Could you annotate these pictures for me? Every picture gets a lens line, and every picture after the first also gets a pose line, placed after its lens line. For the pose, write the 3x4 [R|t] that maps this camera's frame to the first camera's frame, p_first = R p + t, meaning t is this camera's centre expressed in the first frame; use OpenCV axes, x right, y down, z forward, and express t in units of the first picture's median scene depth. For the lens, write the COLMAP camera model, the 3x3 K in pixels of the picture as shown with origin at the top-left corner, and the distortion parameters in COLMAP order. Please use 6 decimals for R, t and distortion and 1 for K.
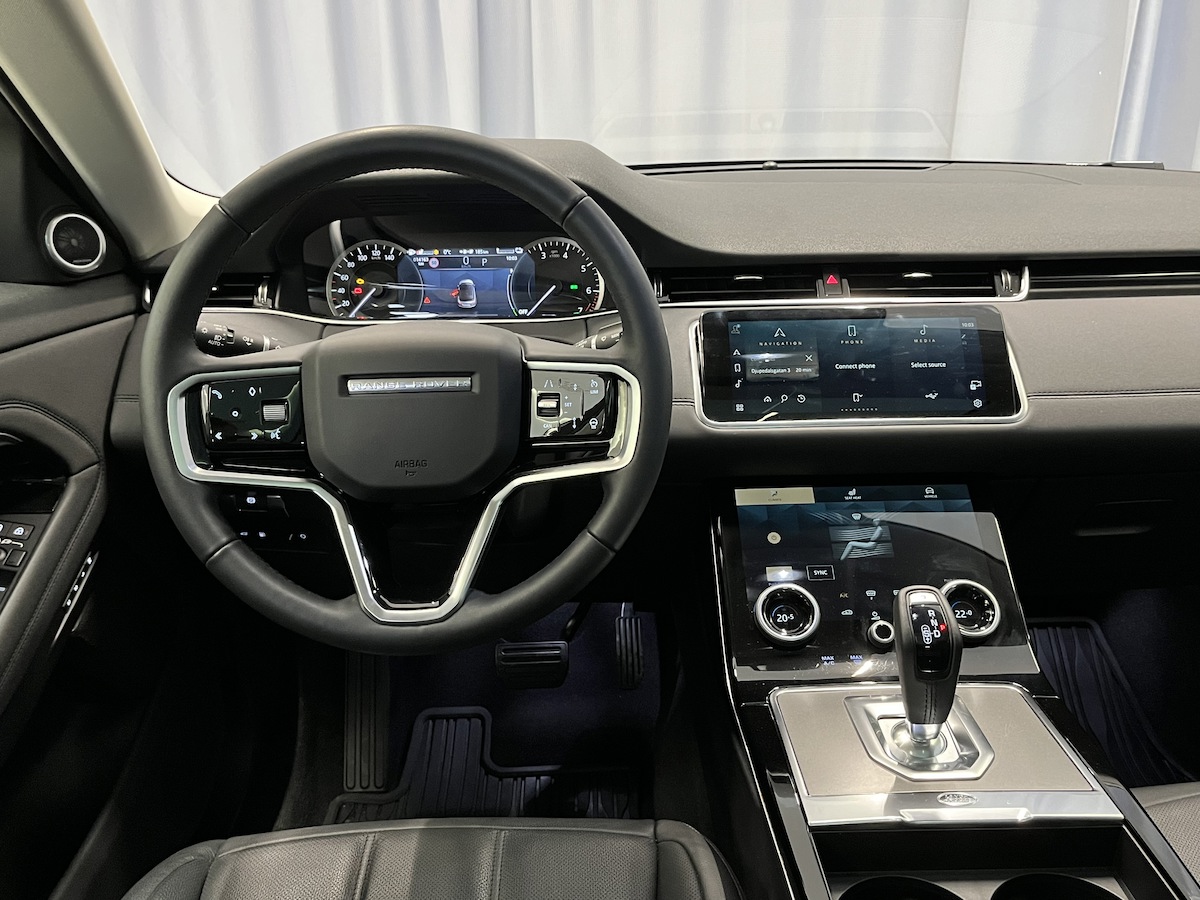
lens RADIAL K [[1006.1, 0, 597.0], [0, 1006.1, 450.4], [0, 0, 1]] dist [-0.007382, -0.023574]
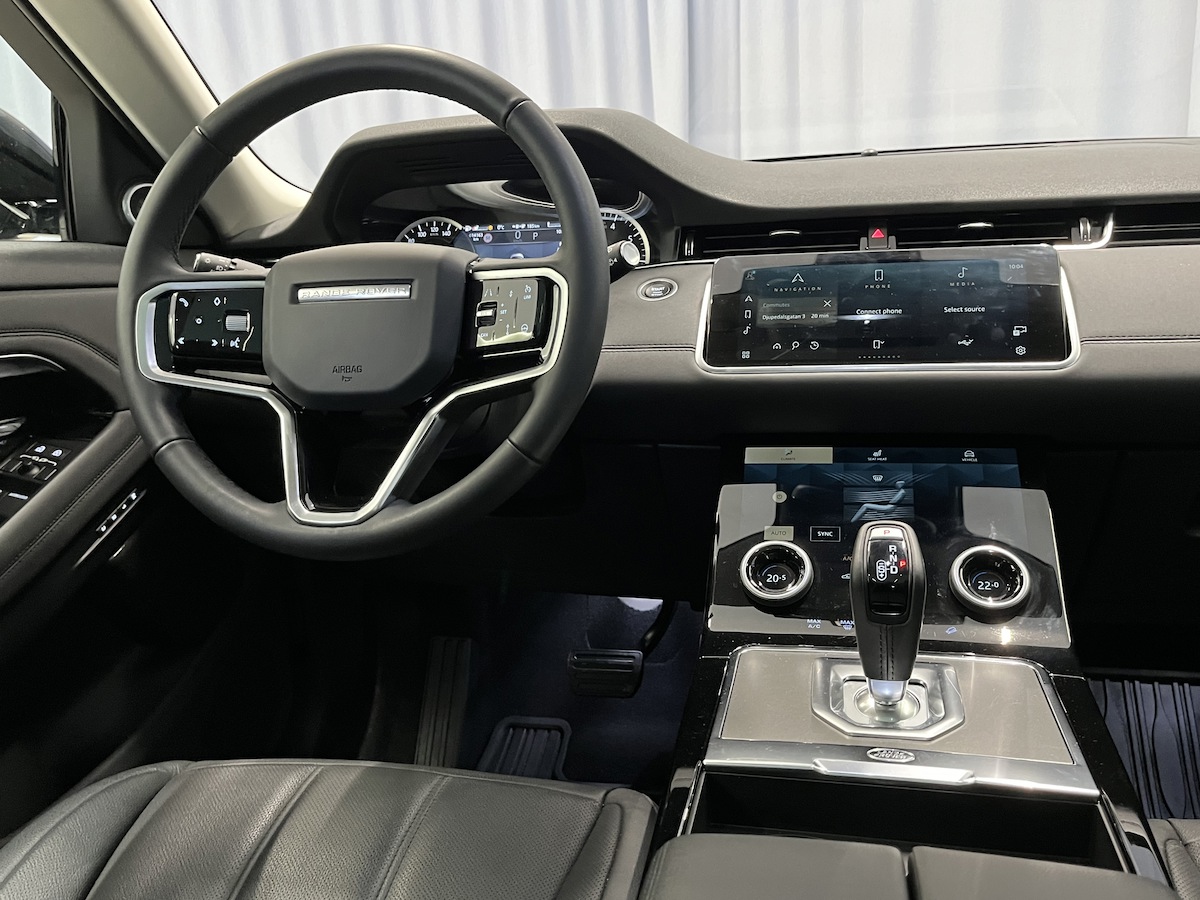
lens RADIAL K [[1006.1, 0, 599.3], [0, 1006.1, 447.9], [0, 0, 1]] dist [-0.007382, -0.023574]
pose [[0.969065, 0.024267, -0.245608, 0.245312], [-0.048727, 0.994378, -0.094010, 0.139253], [0.241946, 0.103069, 0.964800, 0.082747]]
